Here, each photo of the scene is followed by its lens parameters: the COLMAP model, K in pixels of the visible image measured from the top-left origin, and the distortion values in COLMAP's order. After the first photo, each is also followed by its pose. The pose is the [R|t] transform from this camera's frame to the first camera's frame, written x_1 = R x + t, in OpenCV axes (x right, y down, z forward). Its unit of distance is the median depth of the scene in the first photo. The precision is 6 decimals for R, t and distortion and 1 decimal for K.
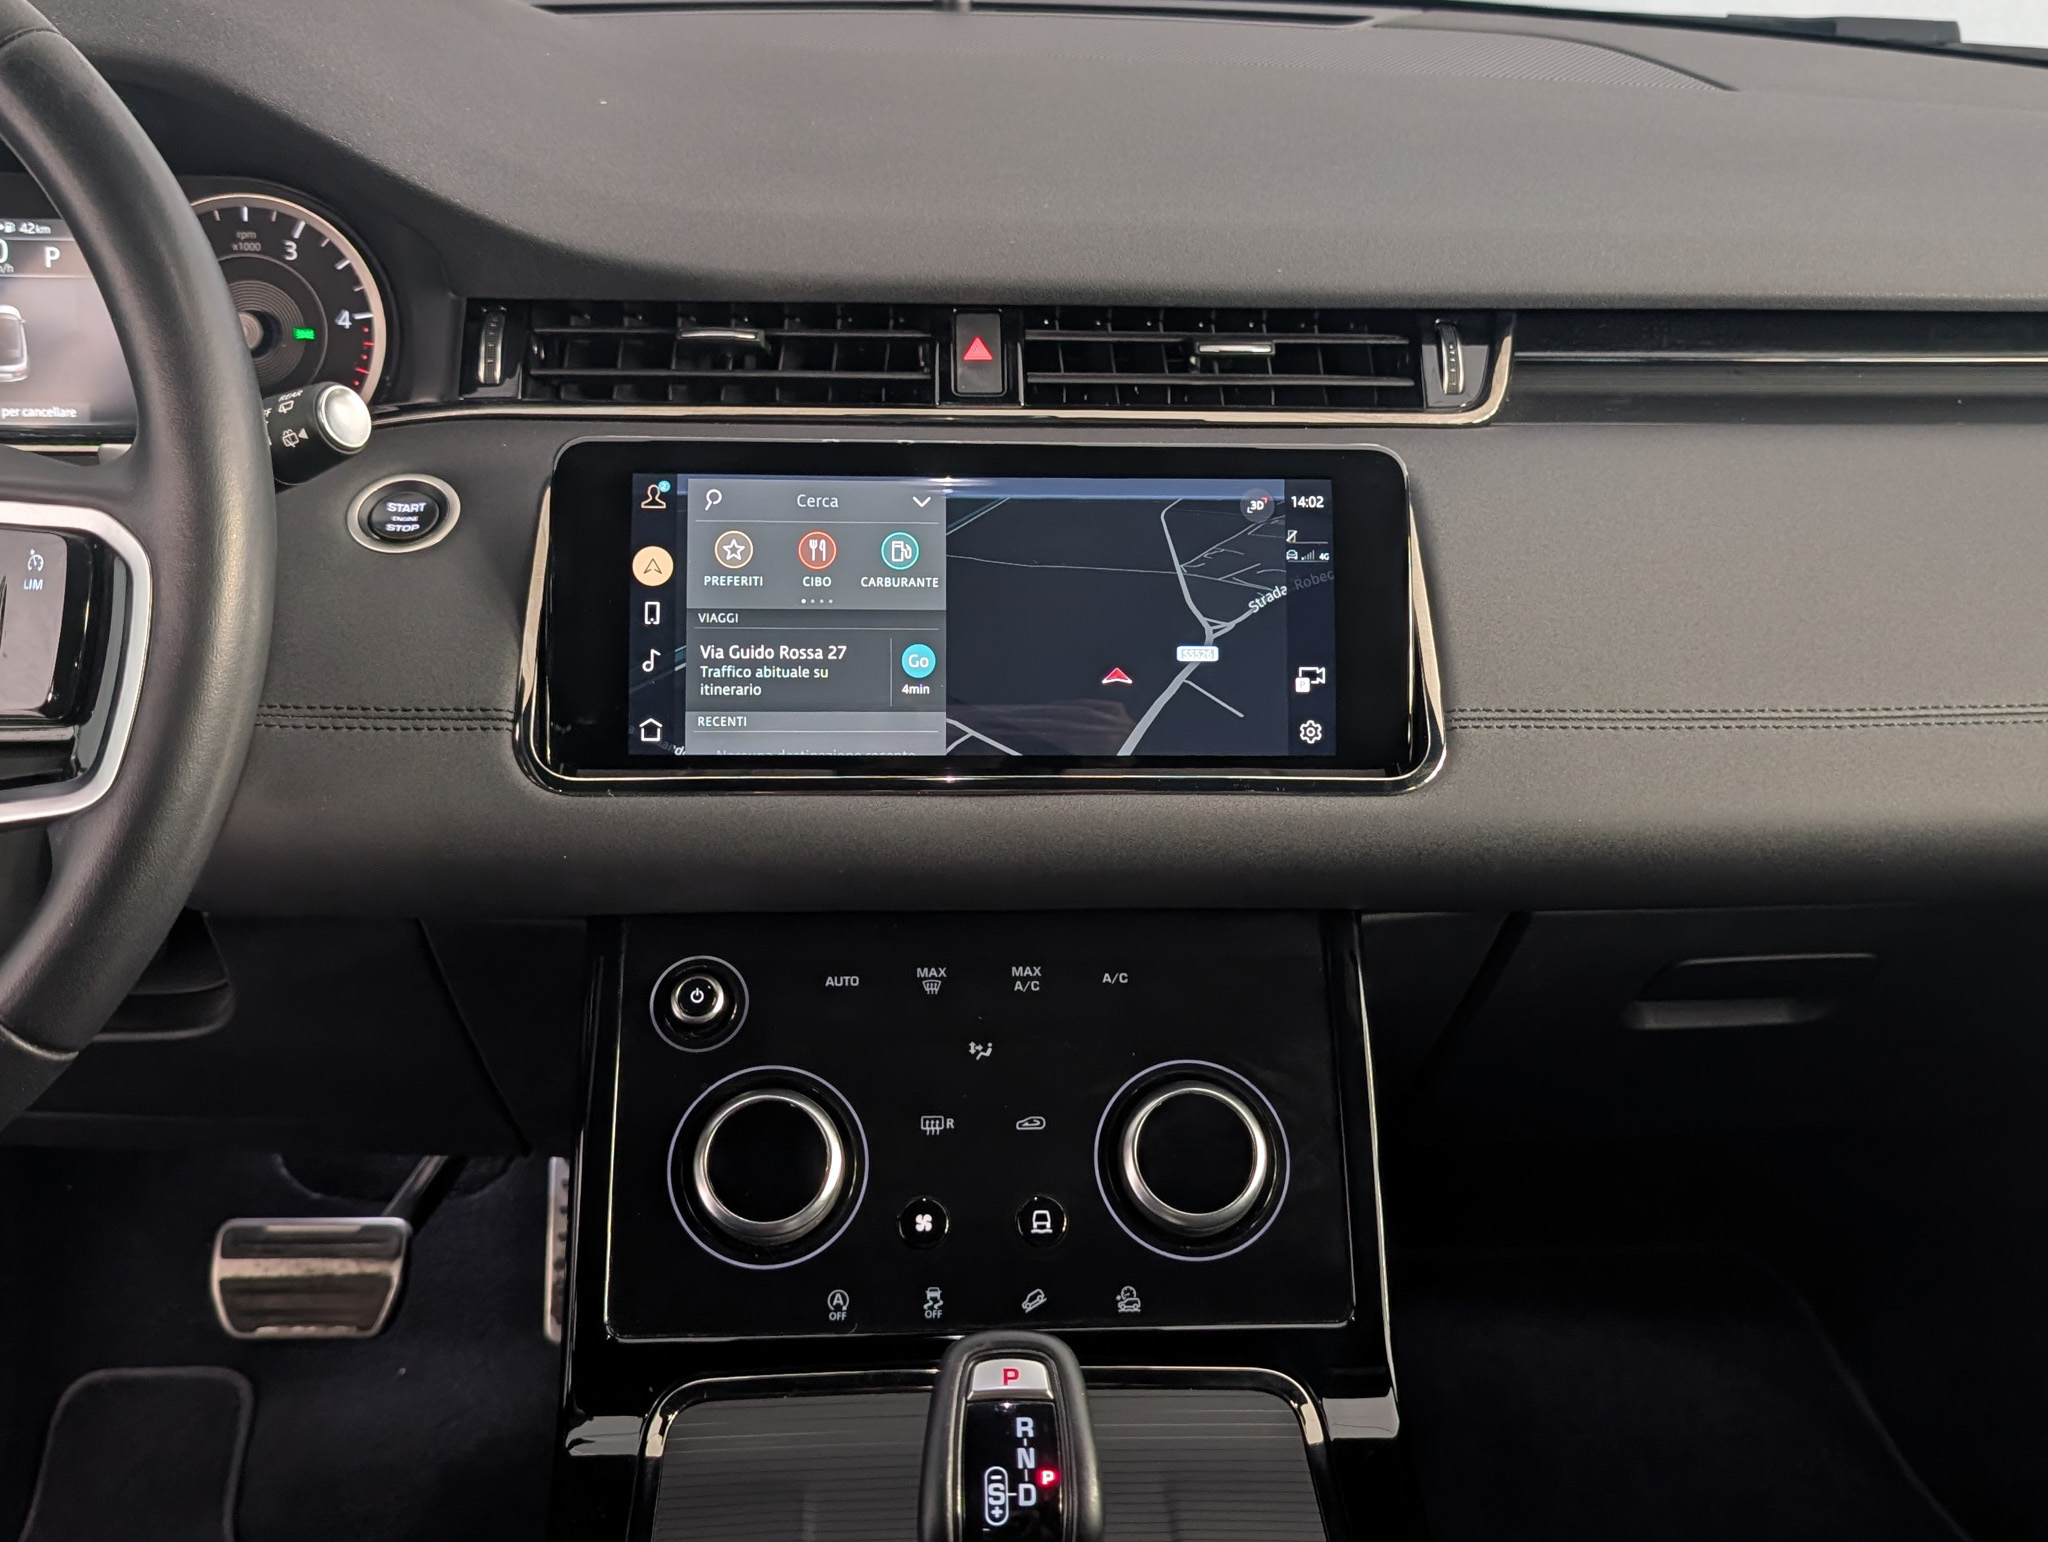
lens RADIAL K [[2268.0, 0, 1026.4], [0, 2268.0, 676.1], [0, 0, 1]] dist [-0.007175, -0.035432]
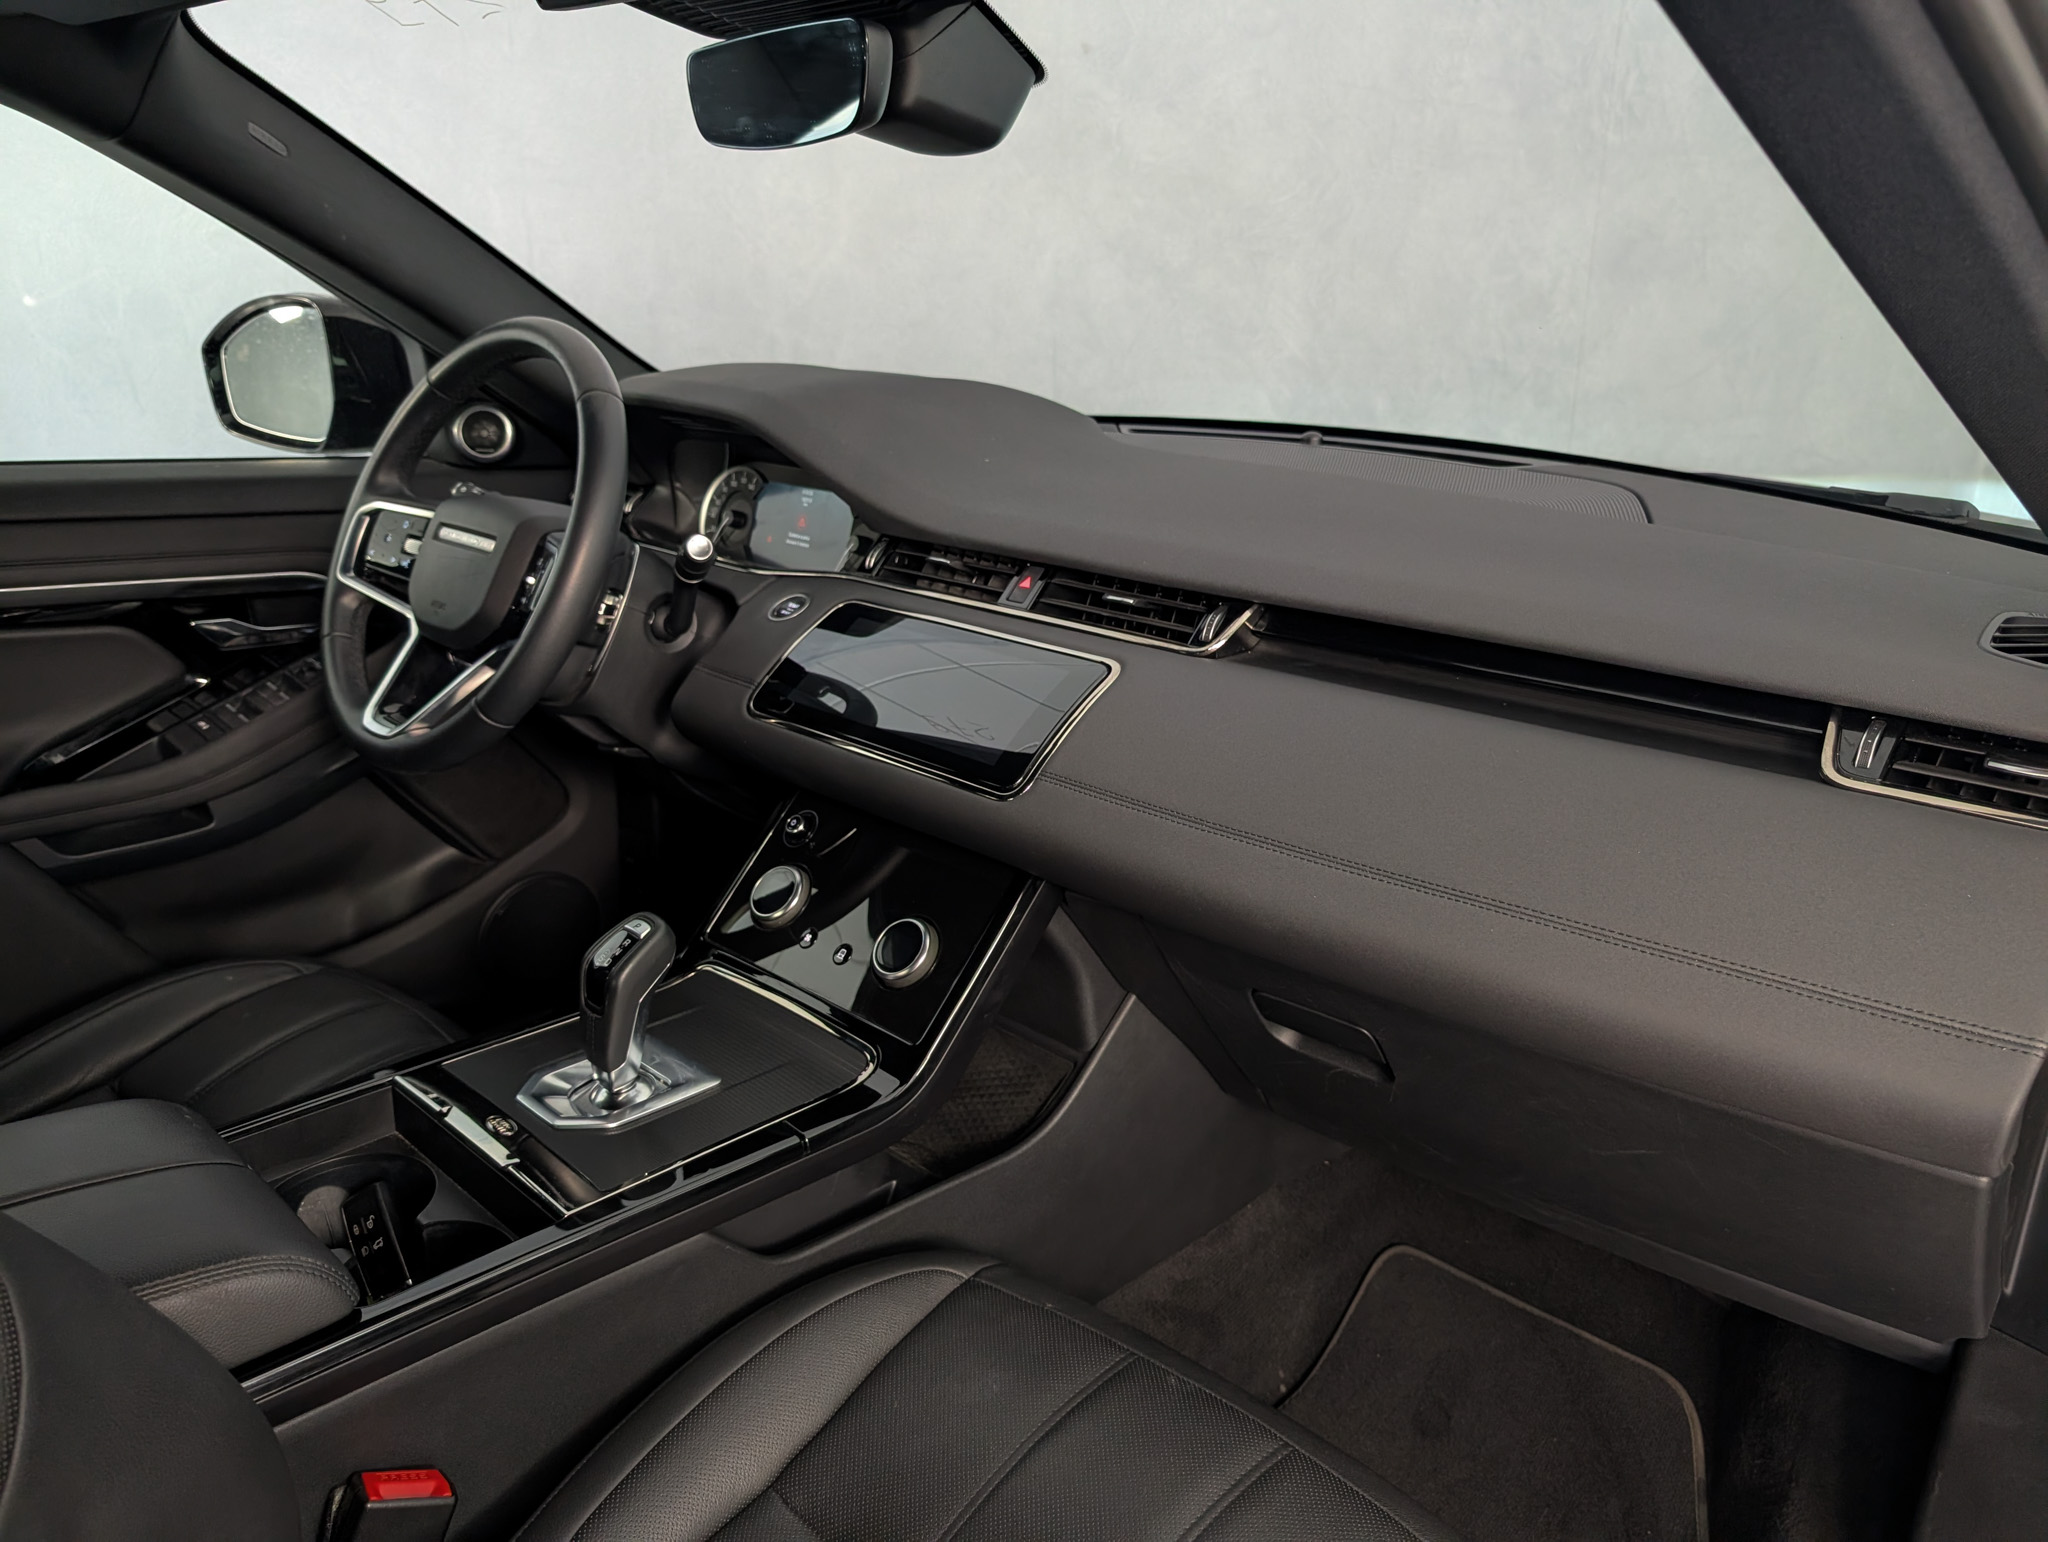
lens RADIAL K [[1453.3, 0, 1024.0], [0, 1453.3, 771.0], [0, 0, 1]] dist [0.034998, 0.000168]
pose [[0.672328, 0.214756, -0.708417, 1.075490], [-0.281199, 0.959351, 0.023953, -0.009825], [0.684764, 0.183102, 0.705388, 0.098456]]
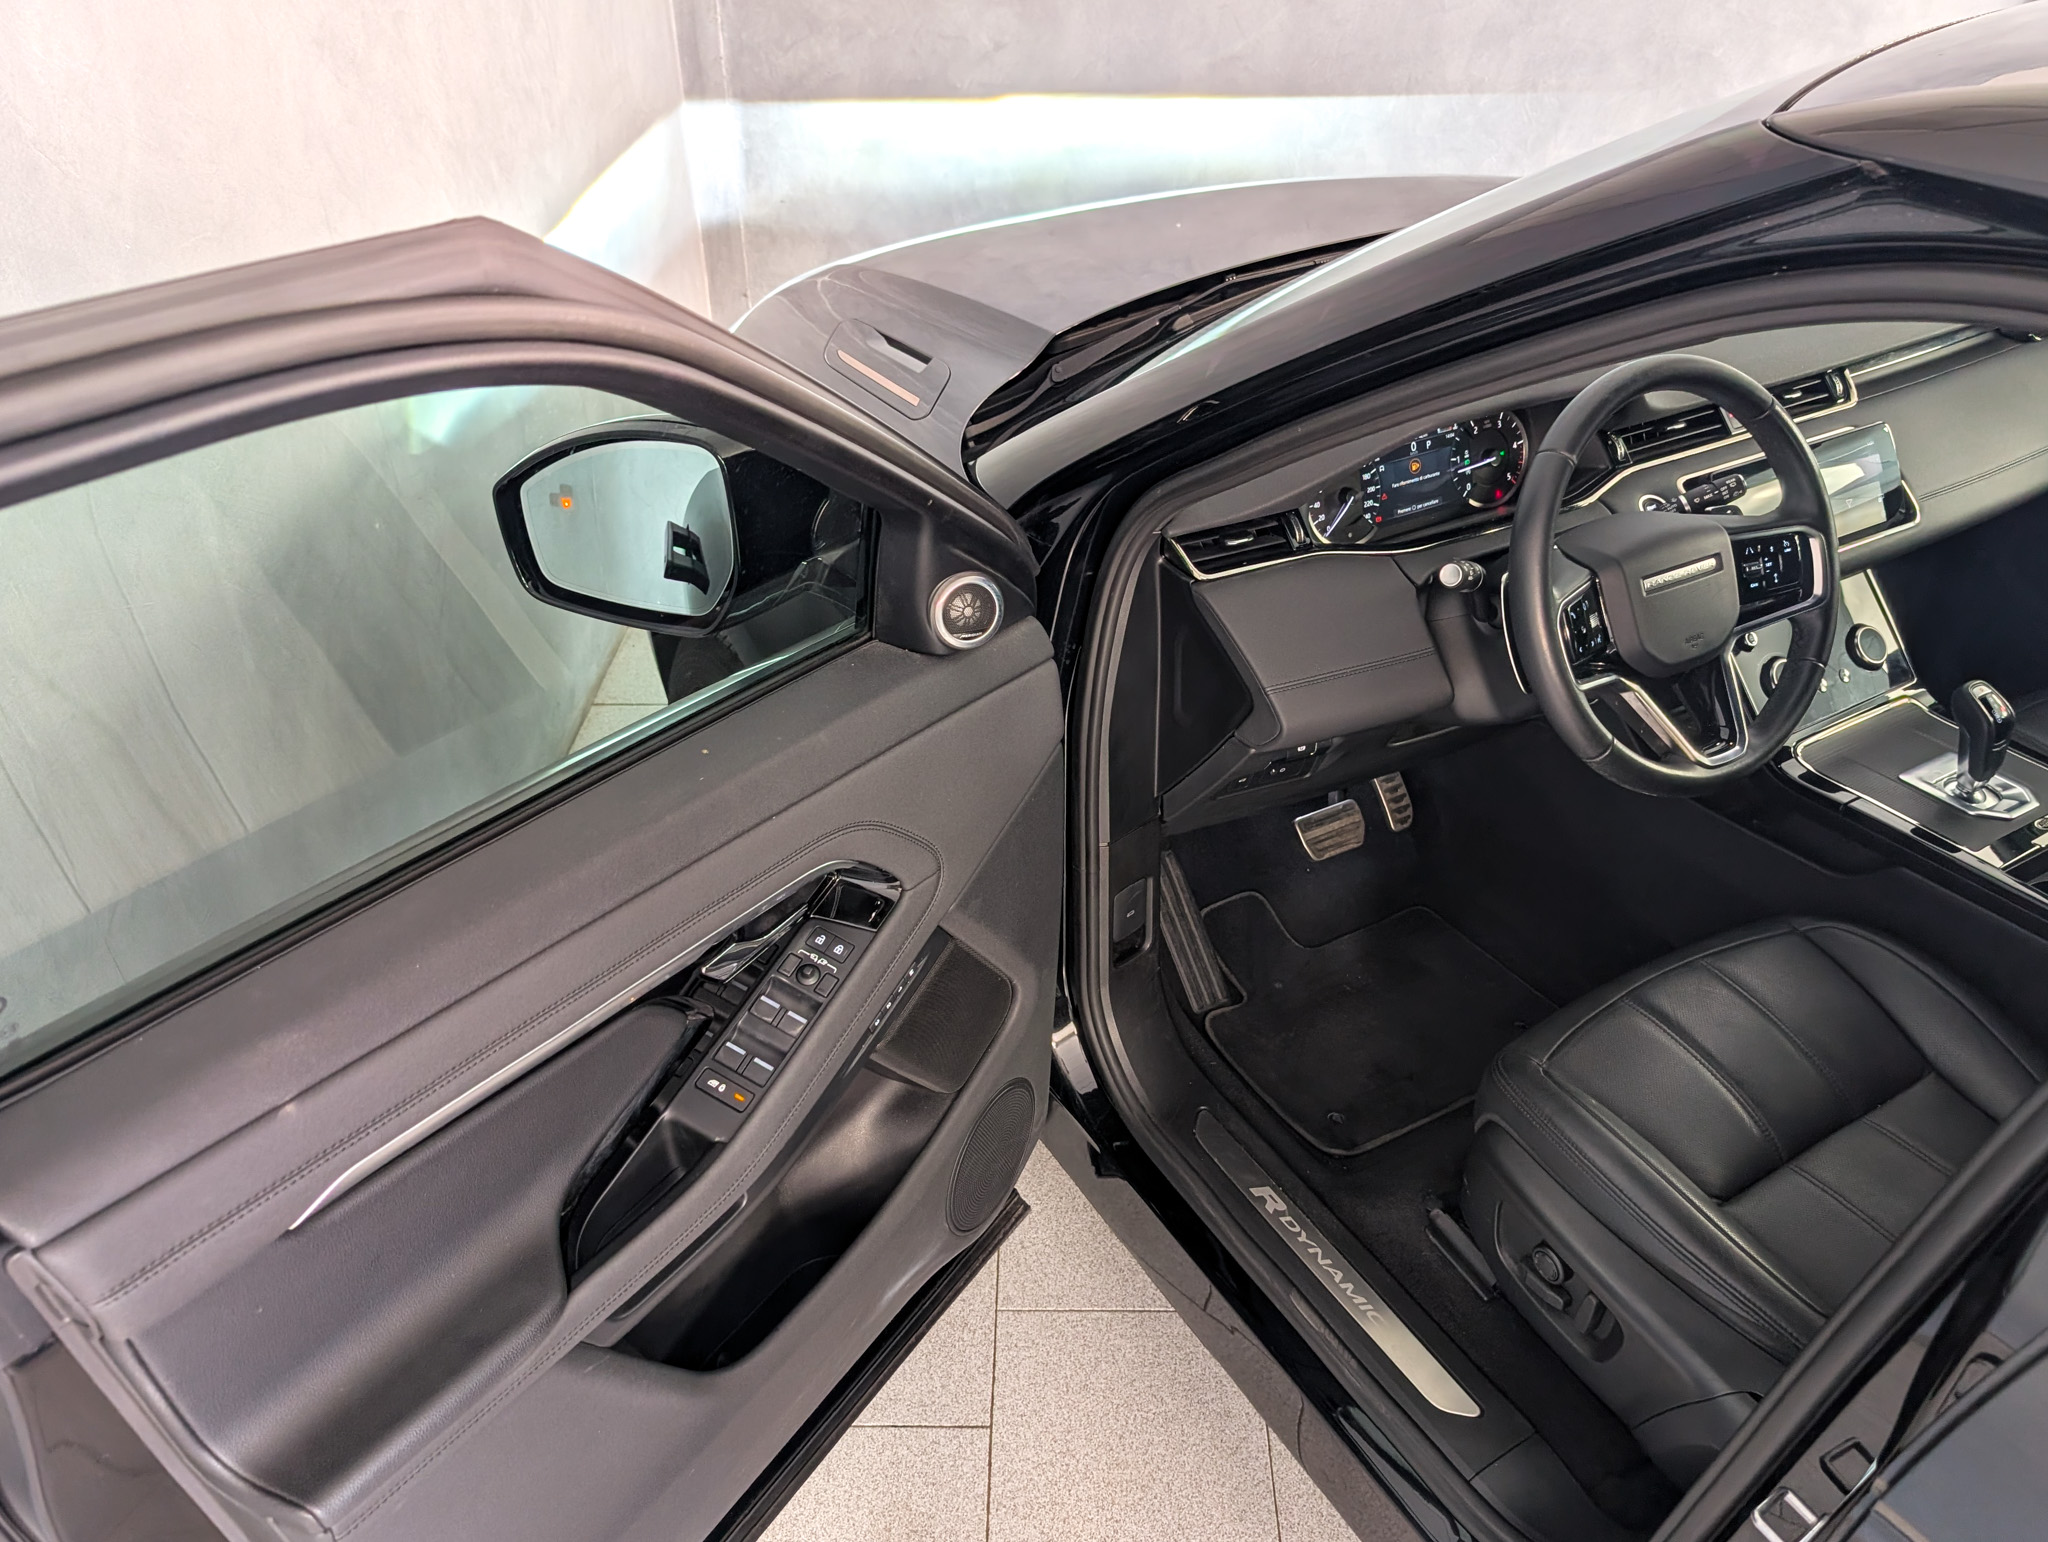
lens RADIAL K [[1581.2, 0, 1024.0], [0, 1581.2, 771.0], [0, 0, 1]] dist [0.007308, -0.003201]
pose [[0.891382, -0.281200, 0.355478, -1.926349], [0.207258, 0.950362, 0.232068, -0.416869], [-0.403091, -0.133186, 0.905417, -0.643230]]
